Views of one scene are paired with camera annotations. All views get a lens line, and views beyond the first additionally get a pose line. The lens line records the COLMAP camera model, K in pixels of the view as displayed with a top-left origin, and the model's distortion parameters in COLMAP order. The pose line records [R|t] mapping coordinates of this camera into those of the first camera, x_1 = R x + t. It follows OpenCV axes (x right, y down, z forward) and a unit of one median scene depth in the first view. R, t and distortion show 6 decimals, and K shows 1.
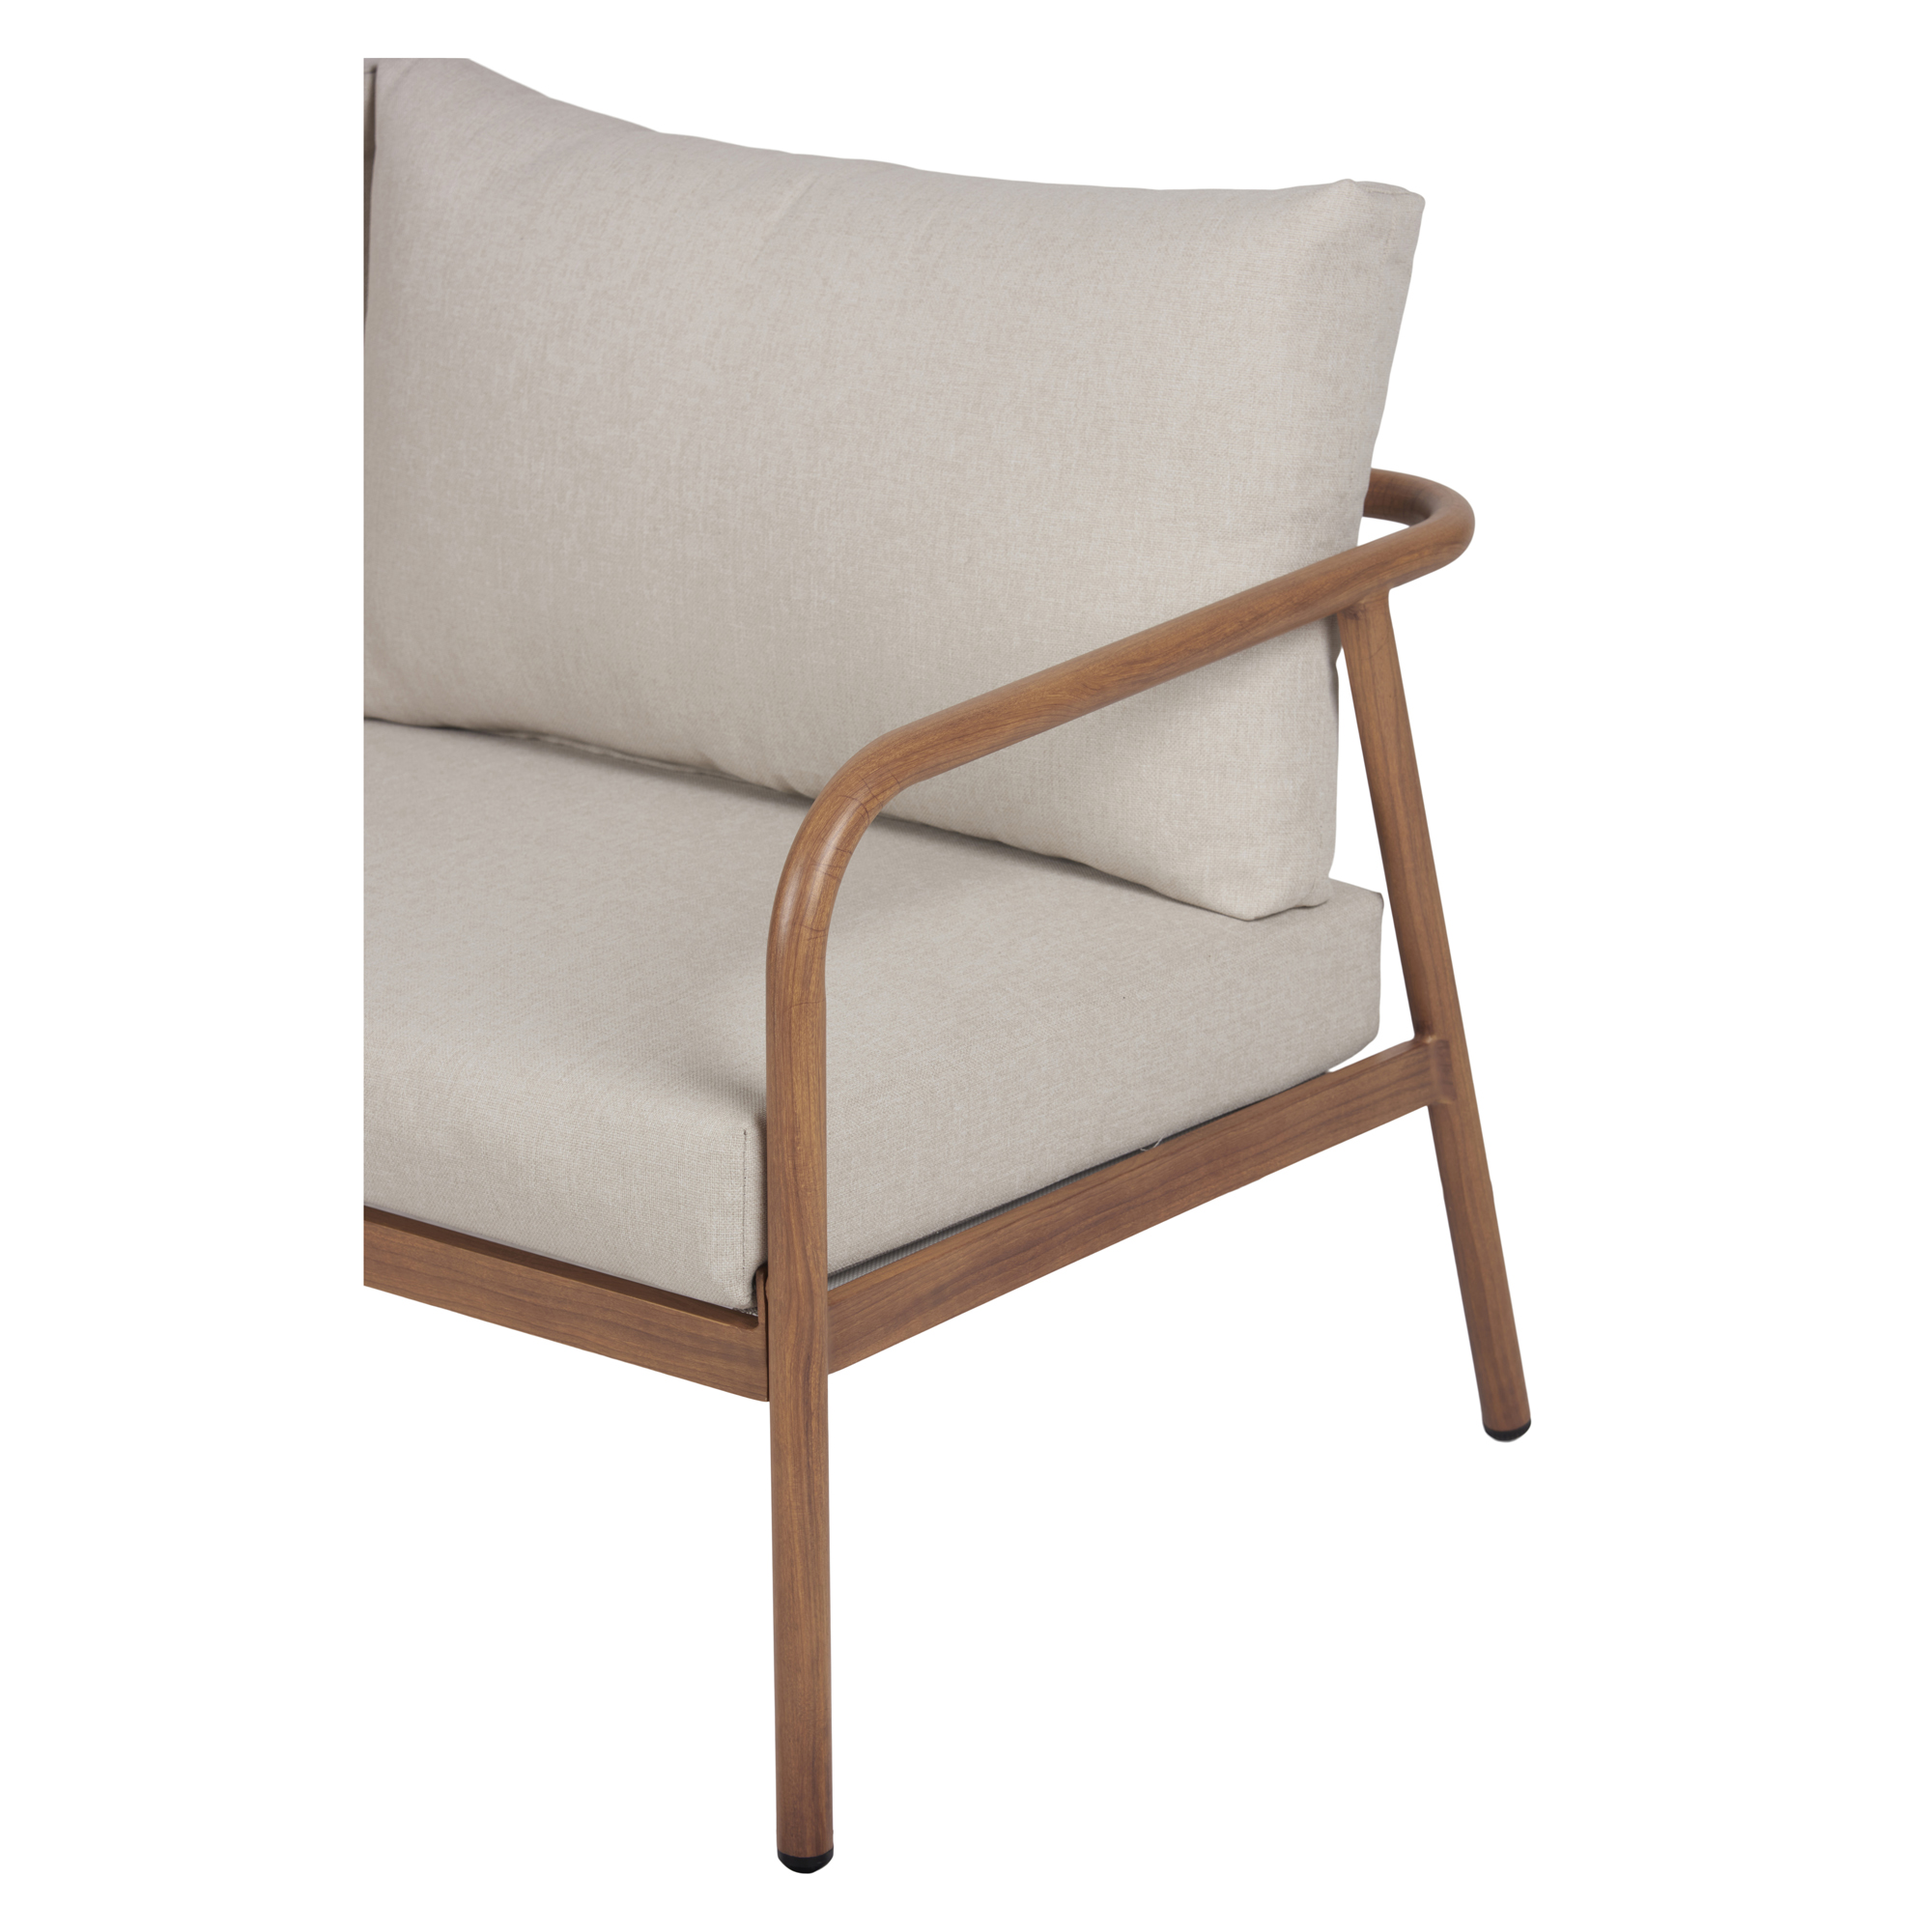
lens RADIAL K [[6118.5, 0, 970.7], [0, 6118.5, 967.4], [0, 0, 1]] dist [-0.086026, 0.000000]
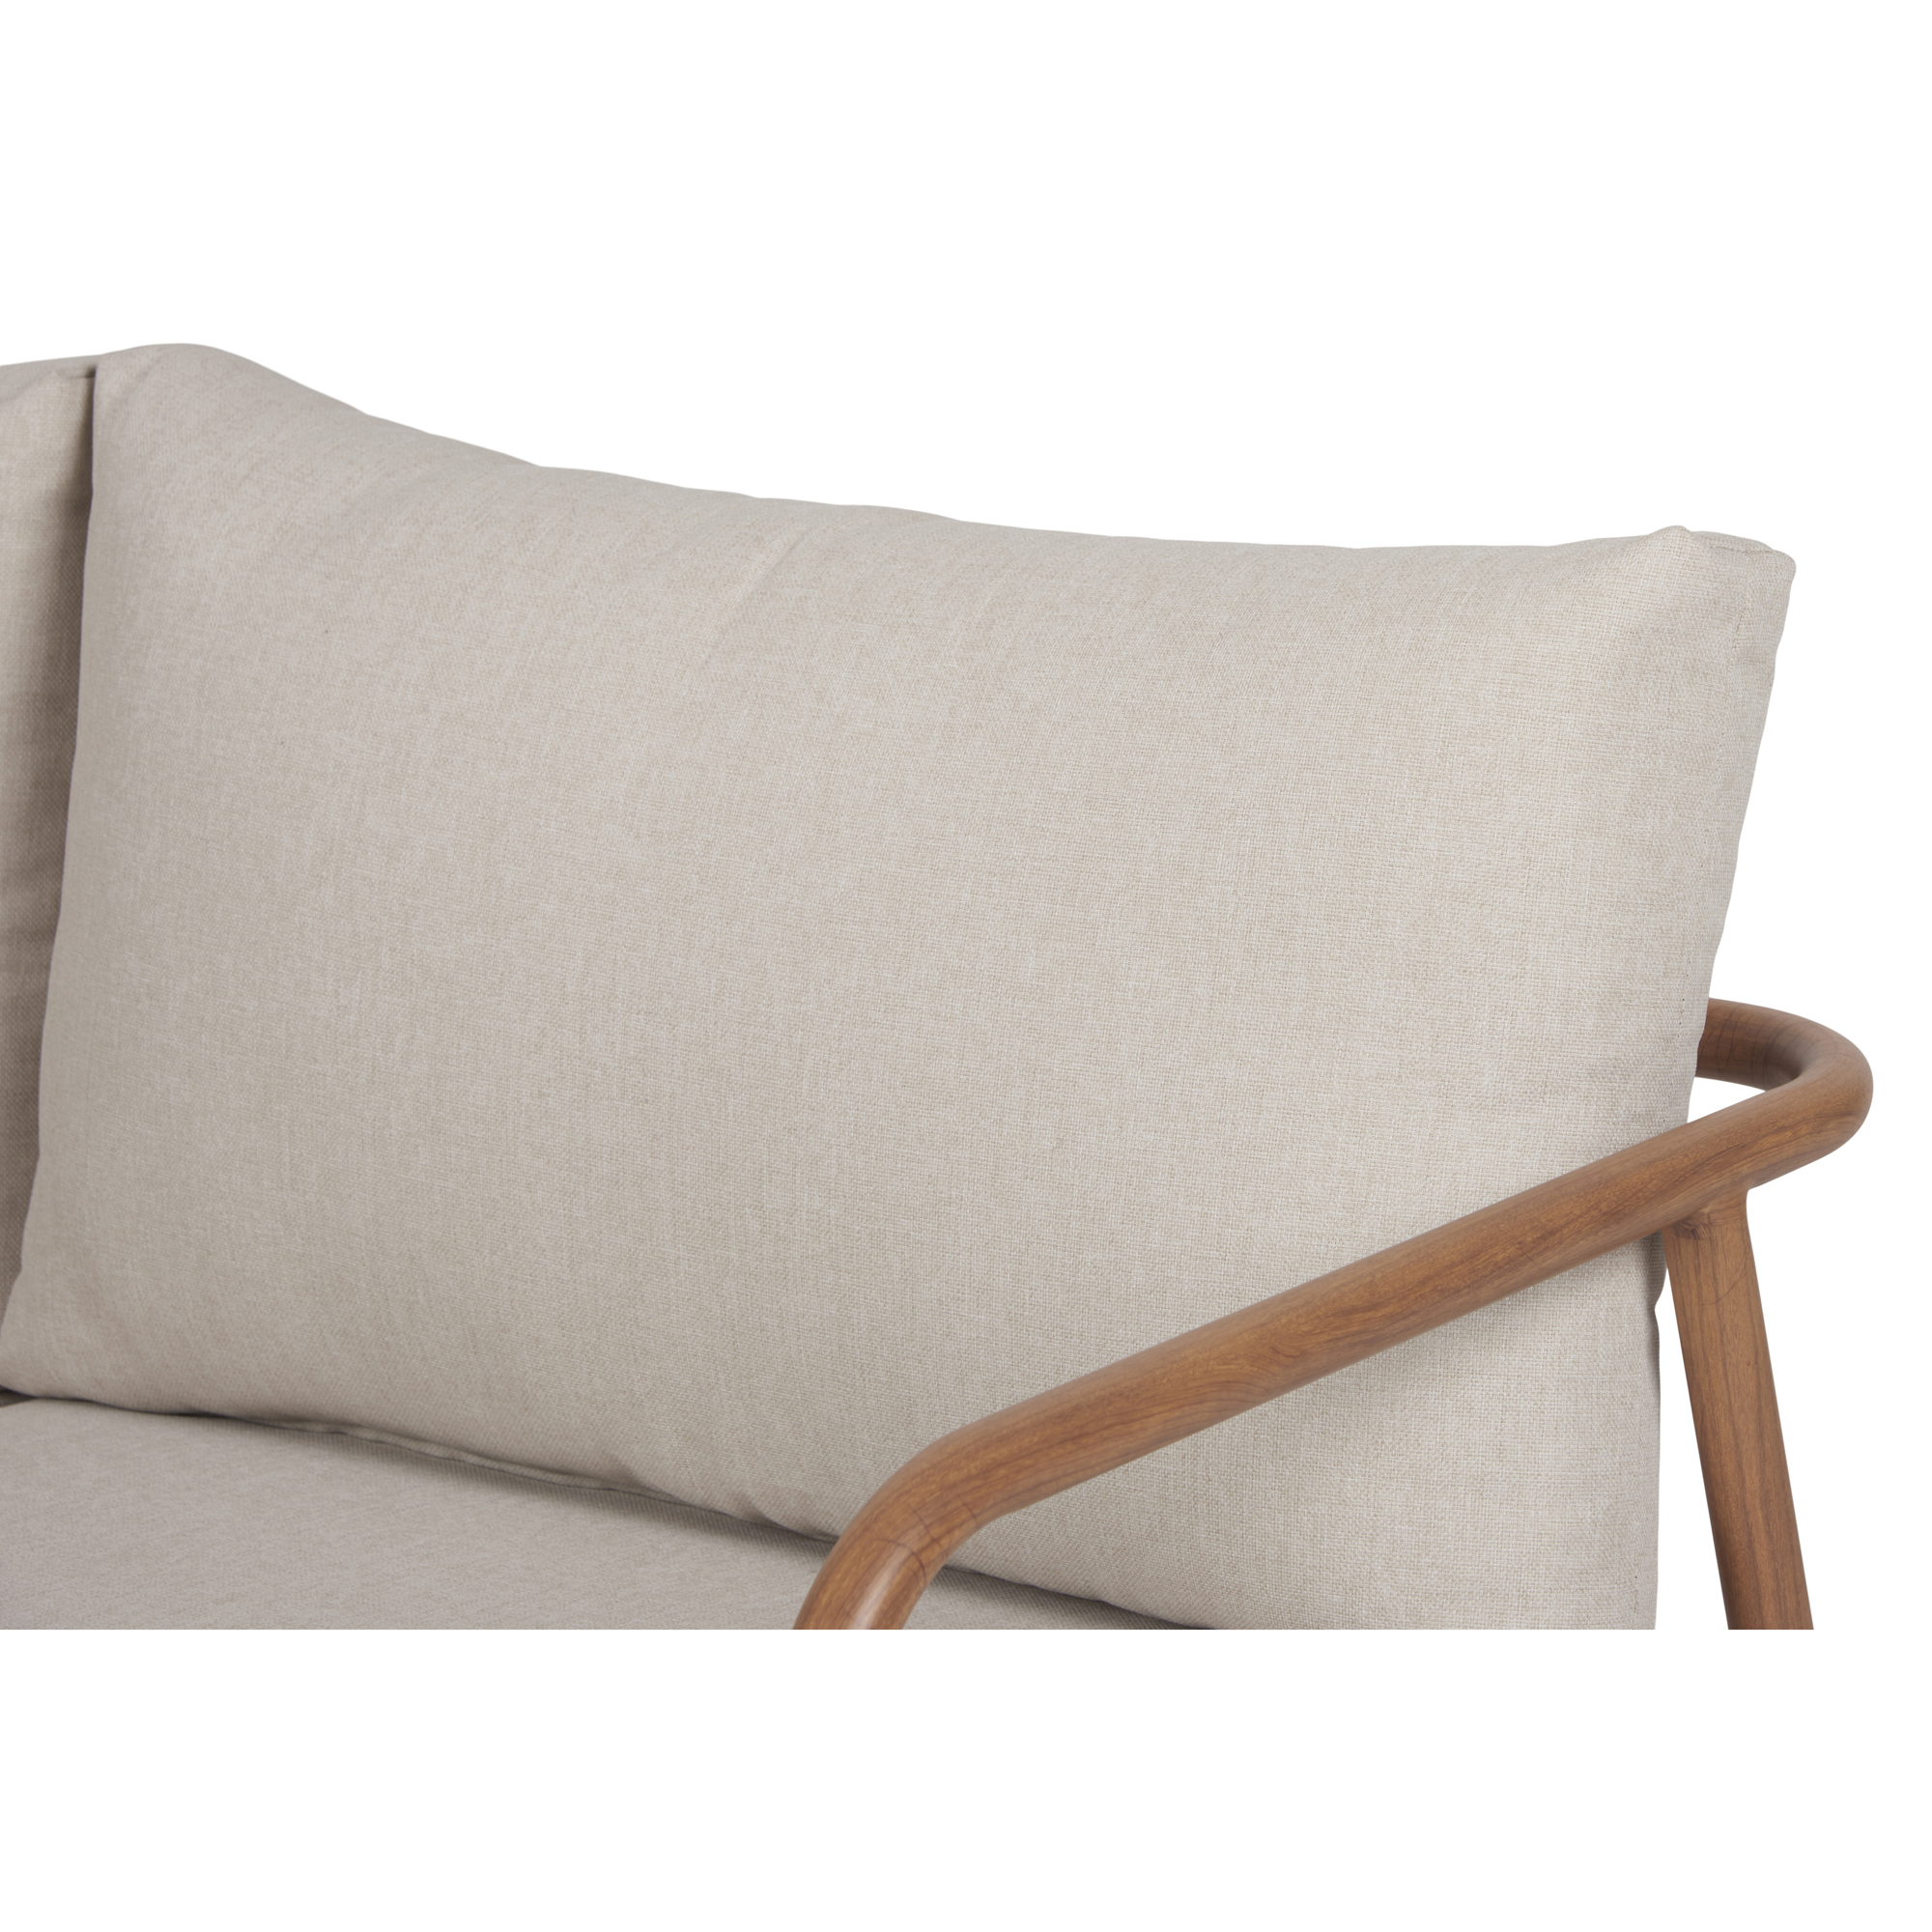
lens RADIAL K [[5498.0, 0, 960.3], [0, 5498.0, 958.4], [0, 0, 1]] dist [-0.051995, 0.000000]
pose [[0.998015, 0.001998, 0.062948, -0.044891], [0.004883, 0.994033, -0.108969, -0.024943], [-0.062790, 0.109060, 0.992050, 0.450293]]
